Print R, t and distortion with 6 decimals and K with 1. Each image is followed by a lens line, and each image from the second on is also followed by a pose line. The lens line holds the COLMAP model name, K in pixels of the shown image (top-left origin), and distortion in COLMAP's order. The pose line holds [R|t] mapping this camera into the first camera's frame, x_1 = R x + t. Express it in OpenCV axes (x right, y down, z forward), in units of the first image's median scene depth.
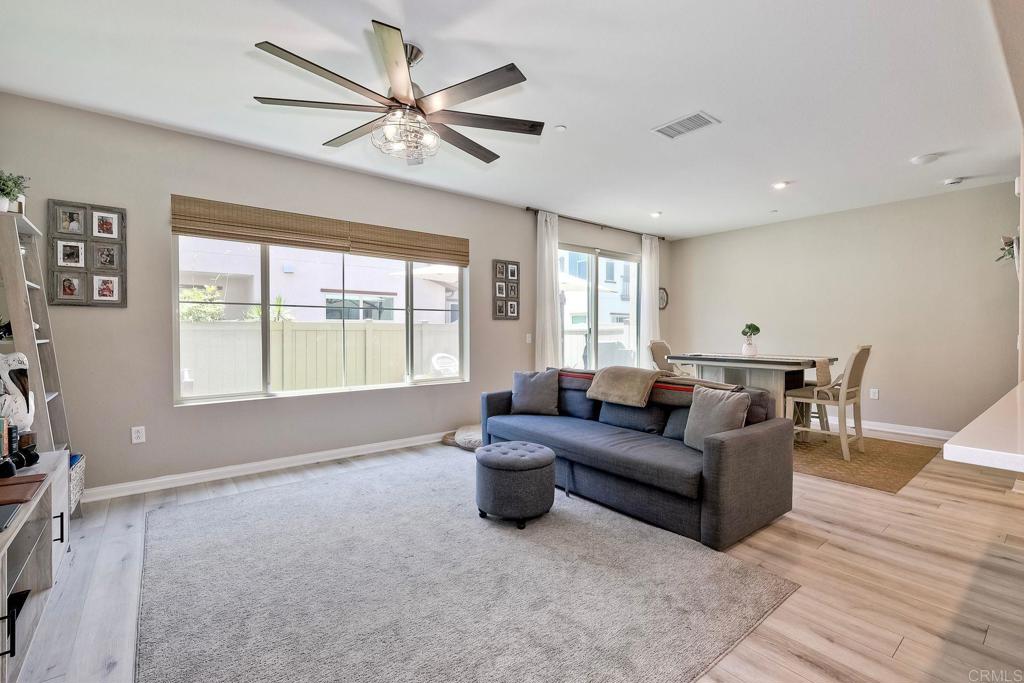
lens RADIAL K [[455.0, 0, 518.8], [0, 455.0, 337.3], [0, 0, 1]] dist [0.010621, 0.000148]
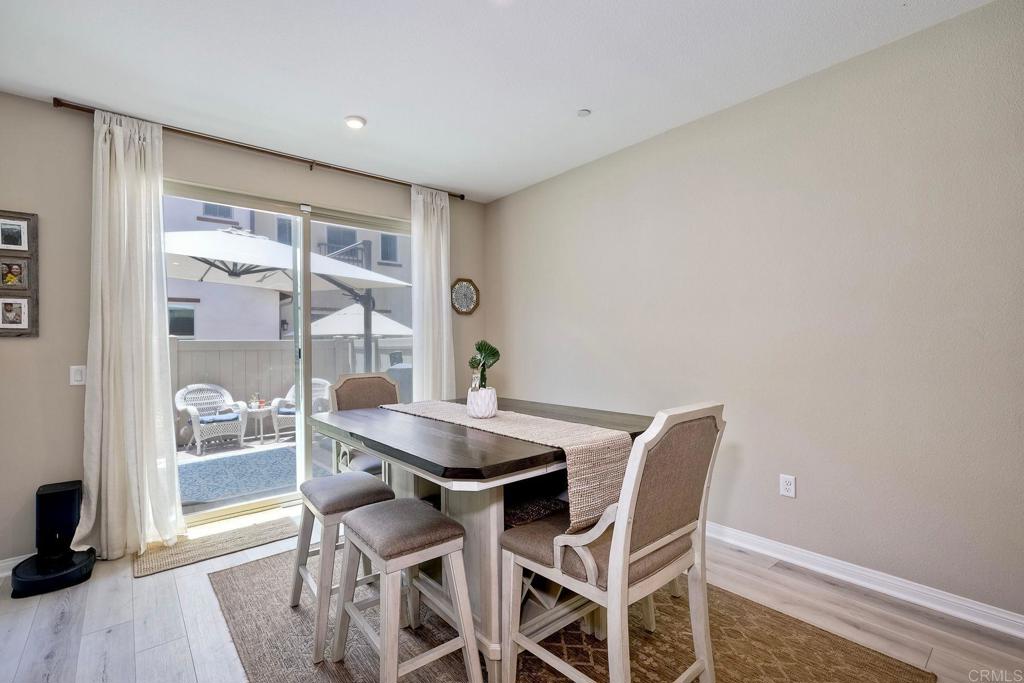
lens RADIAL K [[455.0, 0, 508.3], [0, 455.0, 341.5], [0, 0, 1]] dist [0.010621, 0.000148]
pose [[0.999929, -0.010976, 0.004726, 0.484248], [0.011052, 0.999804, -0.016453, -0.020532], [-0.004544, 0.016504, 0.999853, 0.524059]]
